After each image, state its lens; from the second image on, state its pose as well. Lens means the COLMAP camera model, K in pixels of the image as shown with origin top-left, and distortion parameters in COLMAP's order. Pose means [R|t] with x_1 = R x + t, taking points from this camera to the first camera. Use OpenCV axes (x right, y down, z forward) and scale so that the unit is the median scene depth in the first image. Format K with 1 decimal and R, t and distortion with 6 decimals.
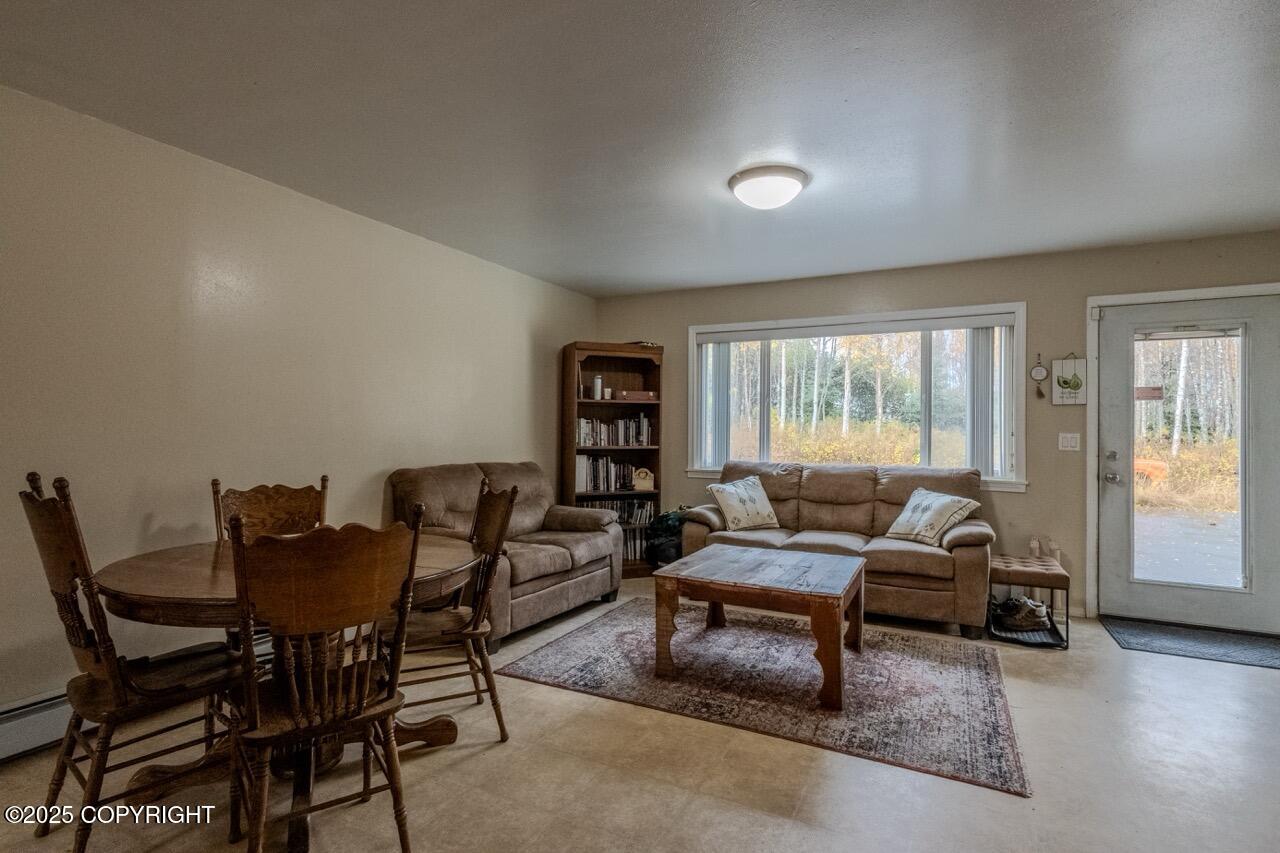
lens RADIAL K [[637.4, 0, 640.0], [0, 637.4, 426.5], [0, 0, 1]] dist [0.025923, 0.000462]
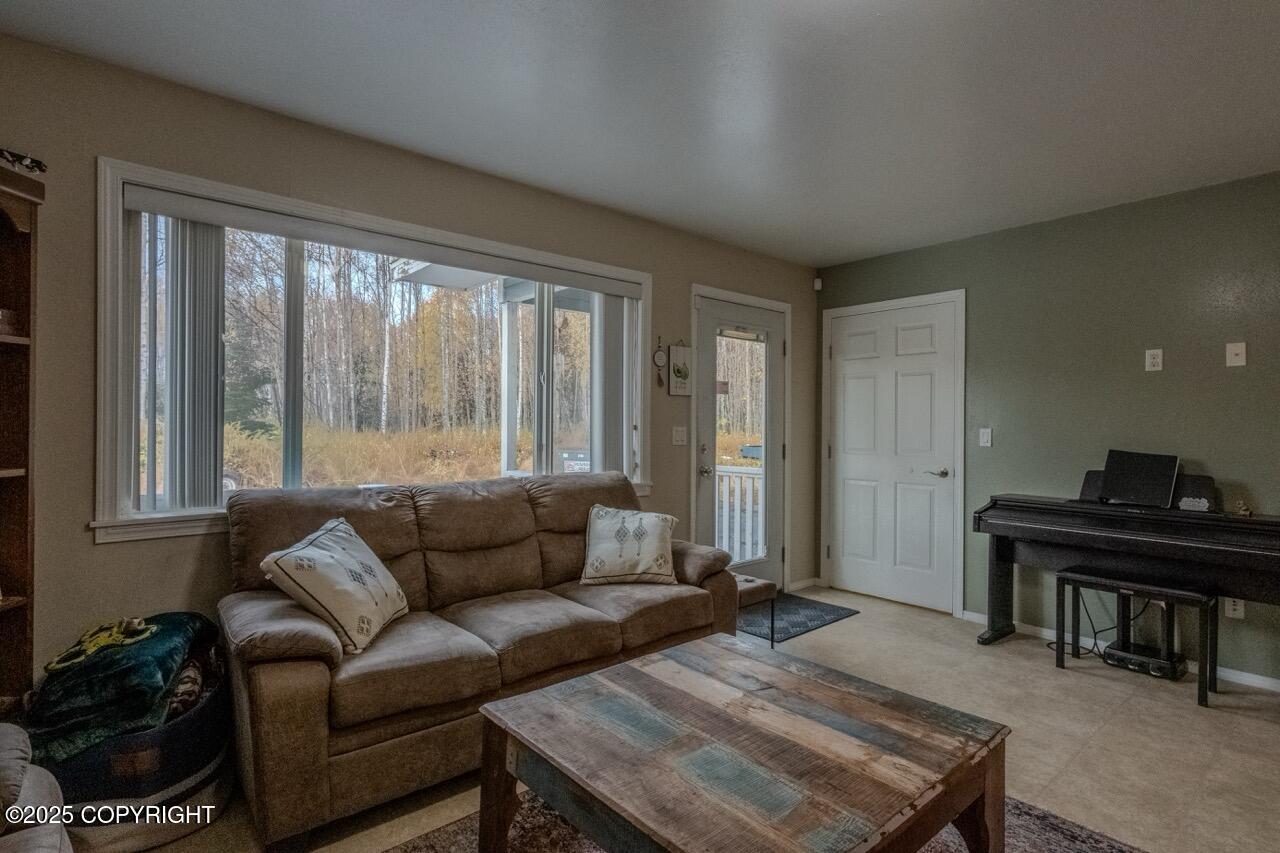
lens RADIAL K [[631.6, 0, 636.5], [0, 631.6, 427.9], [0, 0, 1]] dist [-0.003445, 0.001714]
pose [[0.393363, -0.004745, 0.919371, -0.187113], [-0.001909, 0.999980, 0.005978, 0.007130], [-0.919381, -0.004107, 0.393346, 0.683592]]
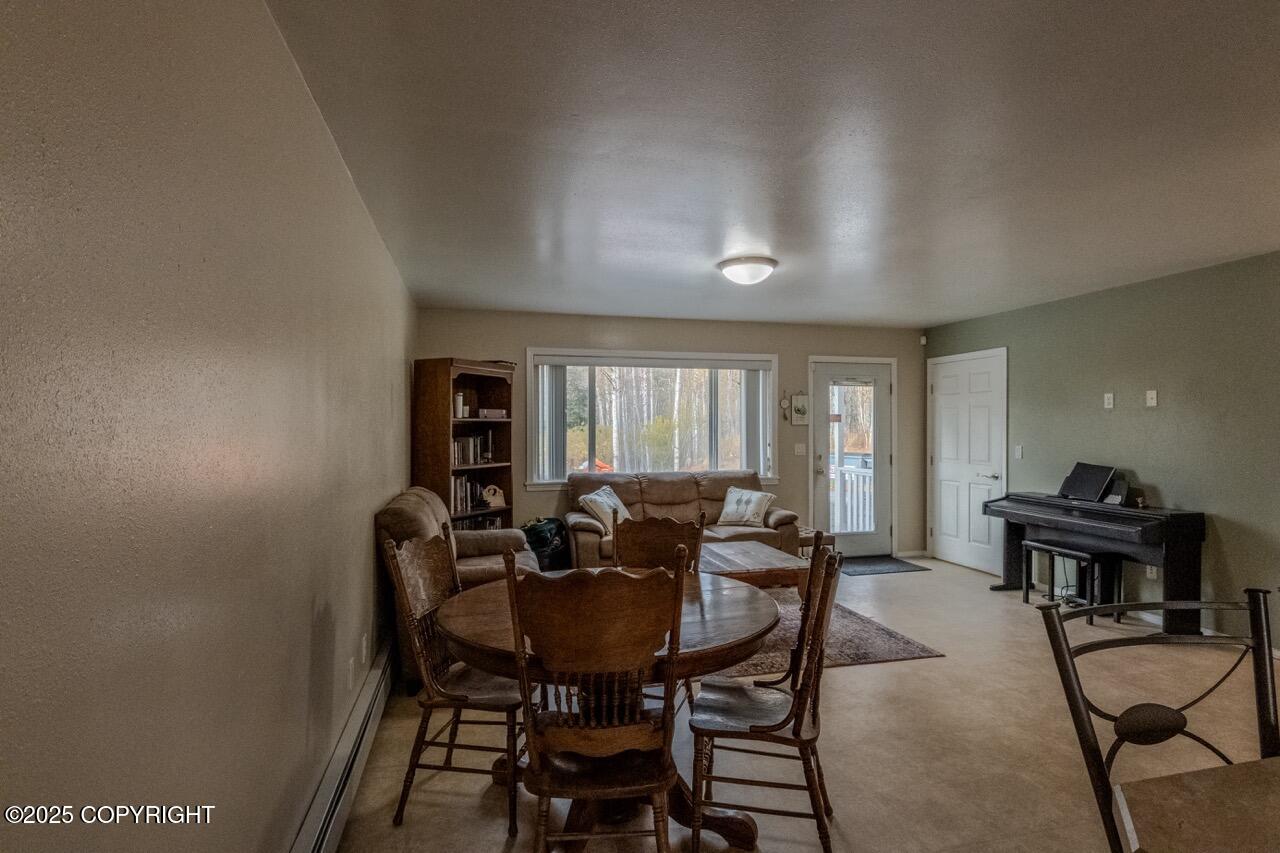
lens RADIAL K [[631.6, 0, 636.5], [0, 631.6, 427.9], [0, 0, 1]] dist [-0.003445, 0.001714]
pose [[0.760435, -0.006126, 0.649385, -0.578789], [0.007355, 0.999973, 0.000821, -0.030164], [-0.649372, 0.004152, 0.760460, 0.116170]]
